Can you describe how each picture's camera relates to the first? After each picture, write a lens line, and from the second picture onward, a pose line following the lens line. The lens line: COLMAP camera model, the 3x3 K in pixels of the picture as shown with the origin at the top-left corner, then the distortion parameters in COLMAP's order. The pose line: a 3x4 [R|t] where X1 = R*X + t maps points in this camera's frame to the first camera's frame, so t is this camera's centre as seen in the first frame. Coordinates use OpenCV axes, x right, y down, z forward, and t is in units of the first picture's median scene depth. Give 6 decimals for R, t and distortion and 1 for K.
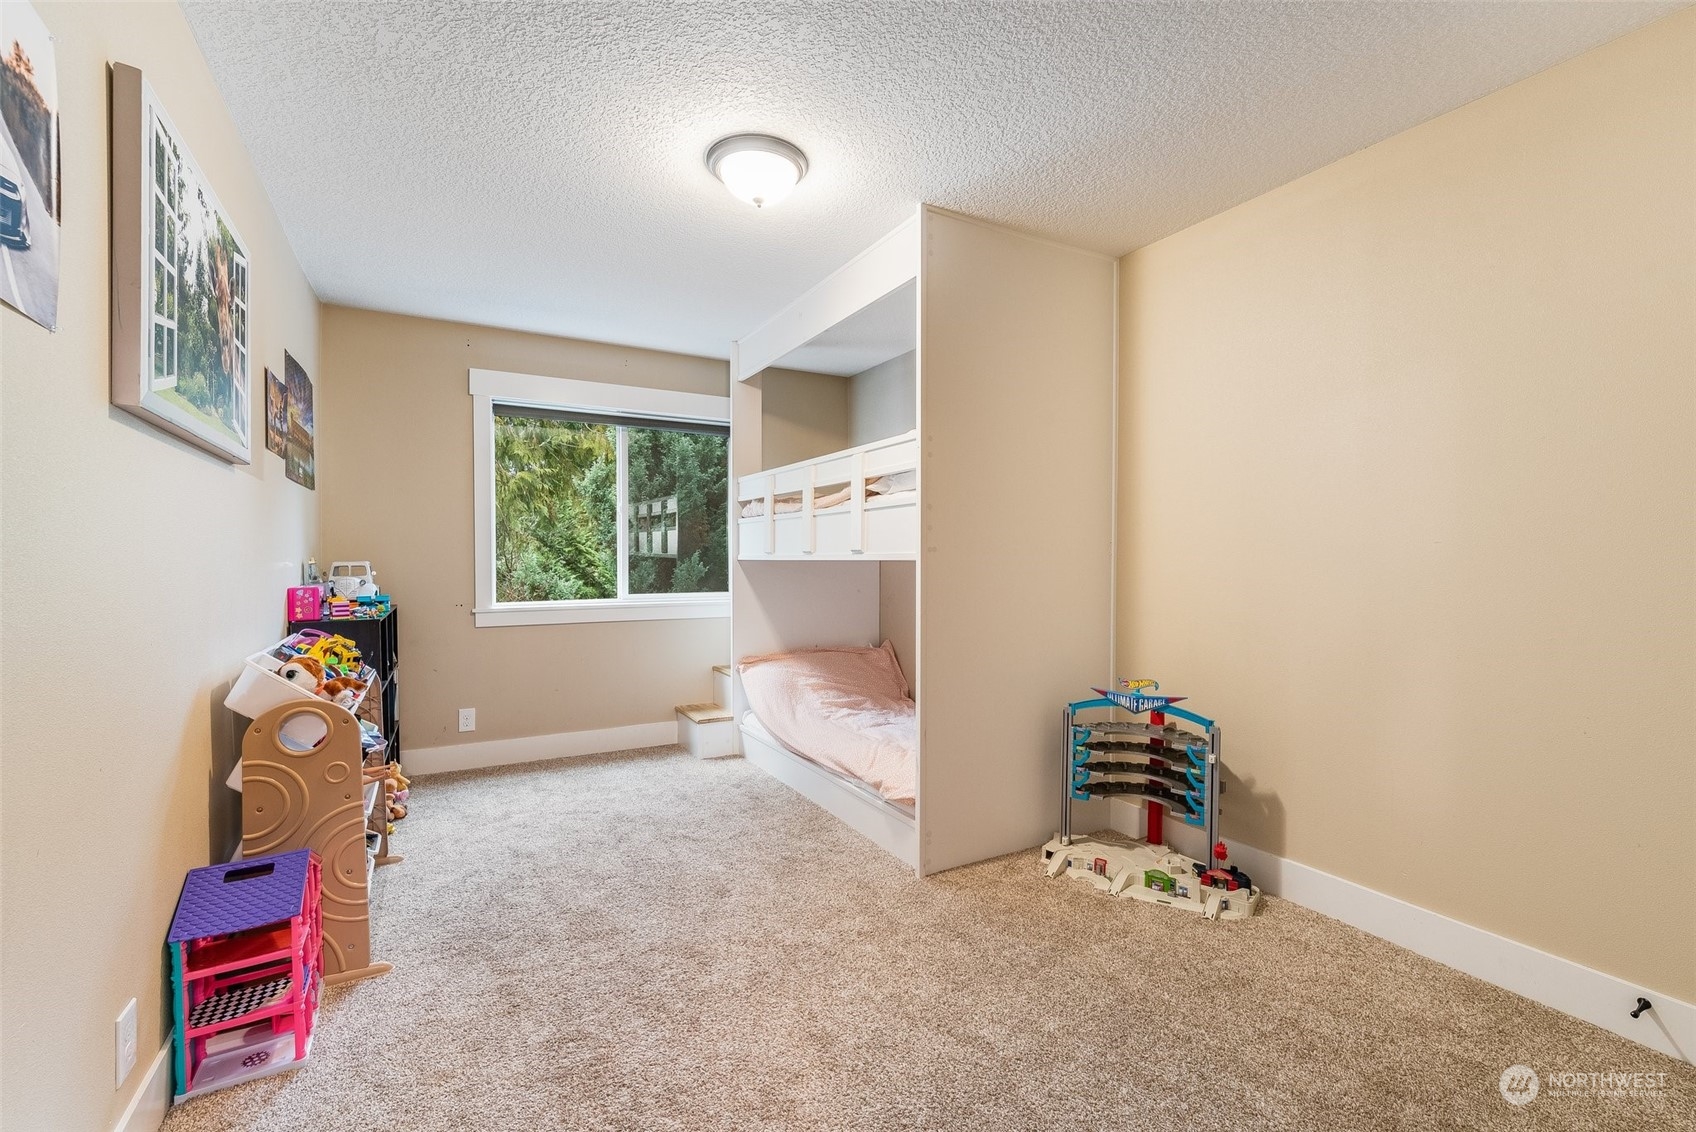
lens RADIAL K [[731.1, 0, 848.6], [0, 731.1, 564.1], [0, 0, 1]] dist [0.004402, -0.000827]
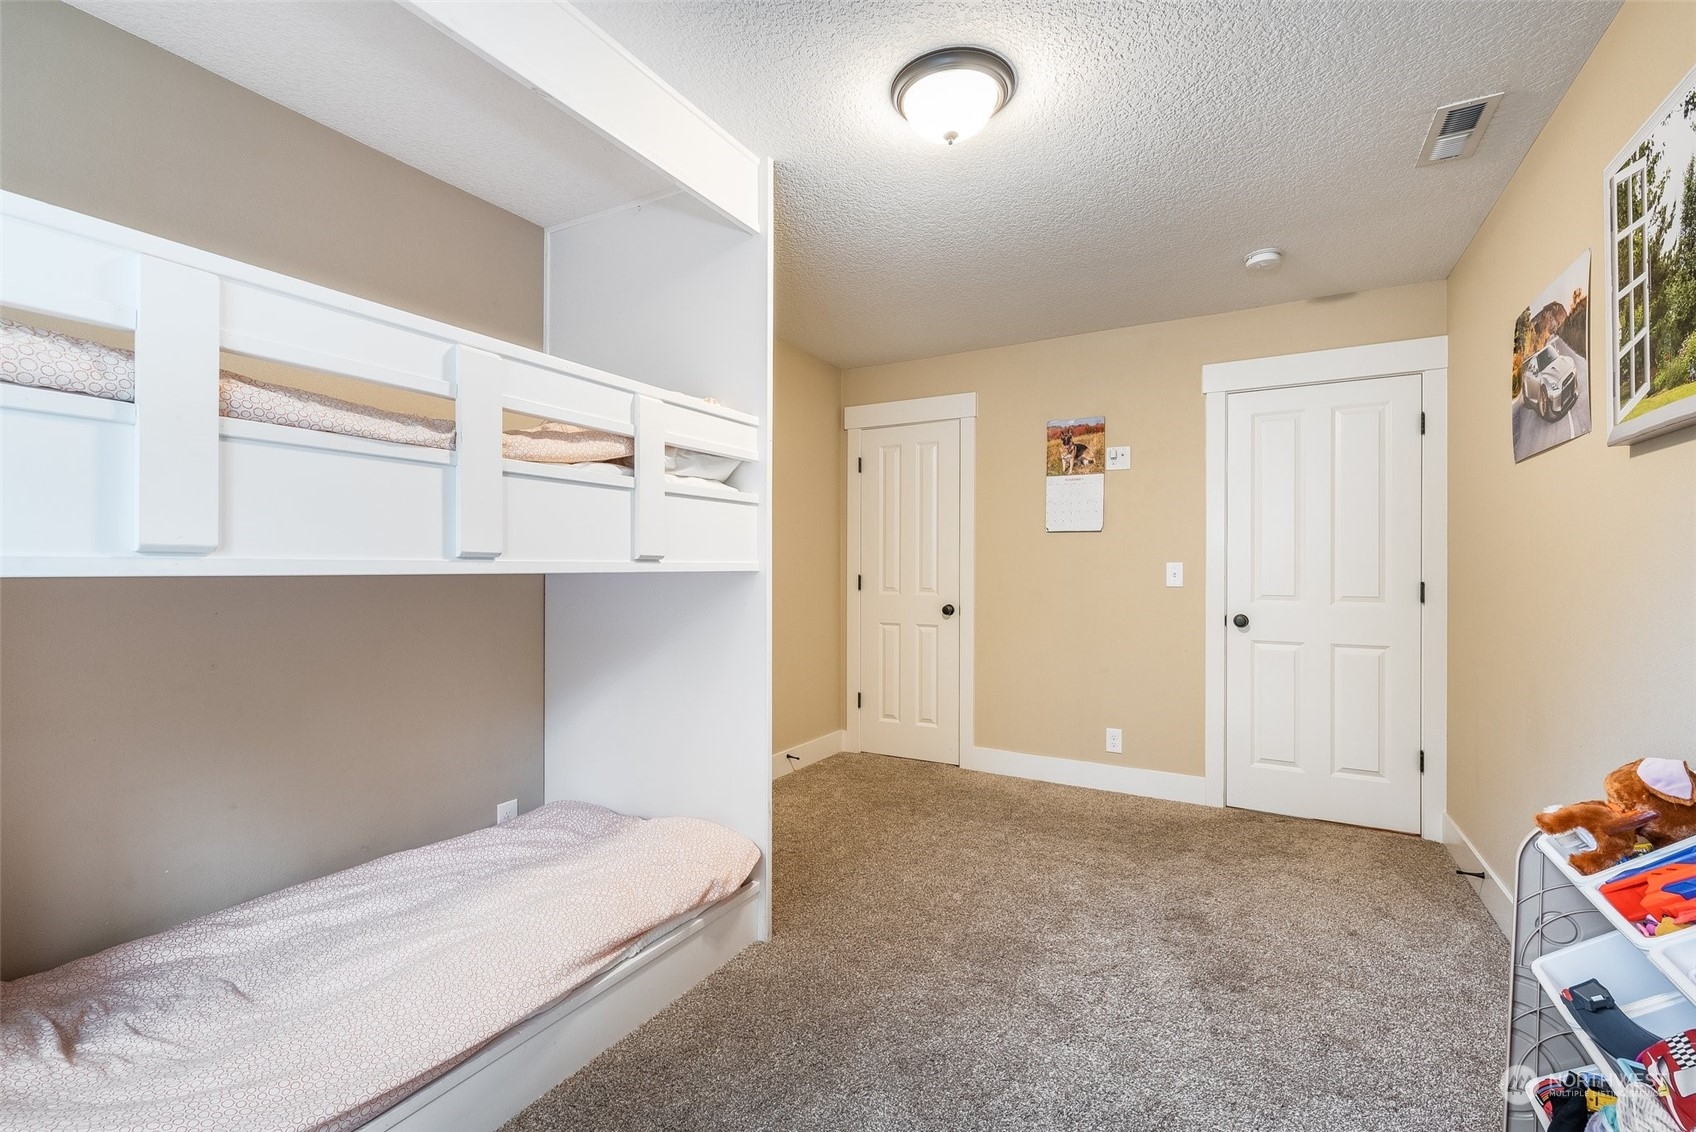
lens RADIAL K [[731.1, 0, 846.8], [0, 731.1, 560.3], [0, 0, 1]] dist [0.004402, -0.000827]
pose [[-0.518803, -0.008315, 0.854853, -0.583787], [-0.002785, 0.999964, 0.008036, -0.021059], [-0.854889, 0.001788, -0.518807, 1.160275]]
